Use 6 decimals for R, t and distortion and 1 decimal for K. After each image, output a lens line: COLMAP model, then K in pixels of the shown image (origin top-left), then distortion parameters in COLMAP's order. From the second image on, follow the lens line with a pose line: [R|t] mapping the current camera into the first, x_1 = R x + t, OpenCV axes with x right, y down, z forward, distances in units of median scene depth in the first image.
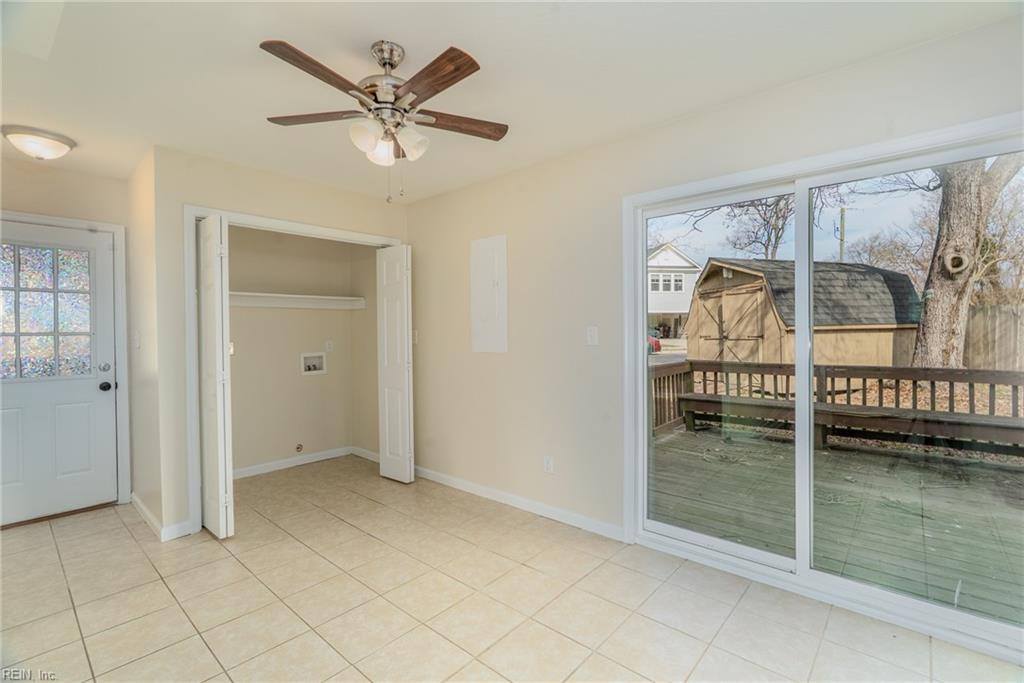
lens RADIAL K [[461.1, 0, 511.9], [0, 461.1, 336.4], [0, 0, 1]] dist [-0.002642, -0.000255]
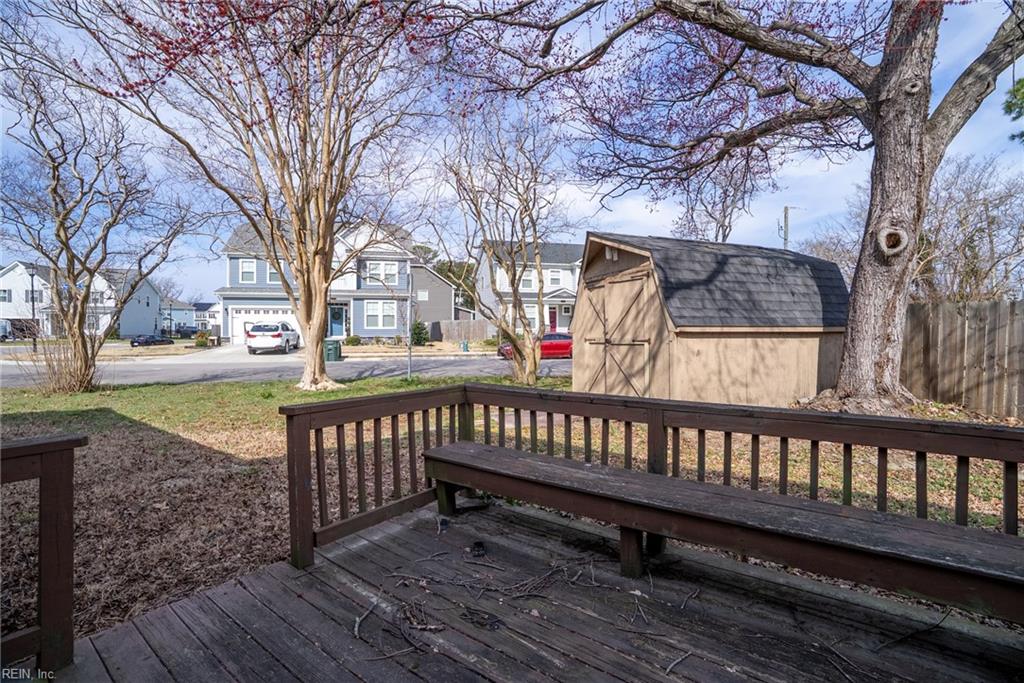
lens RADIAL K [[473.6, 0, 516.9], [0, 473.6, 336.8], [0, 0, 1]] dist [-0.062151, 0.020049]
pose [[0.996408, 0.011652, 0.083882, 0.294721], [-0.011657, 0.999932, -0.000430, -0.004309], [-0.083882, -0.000550, 0.996476, 0.307184]]
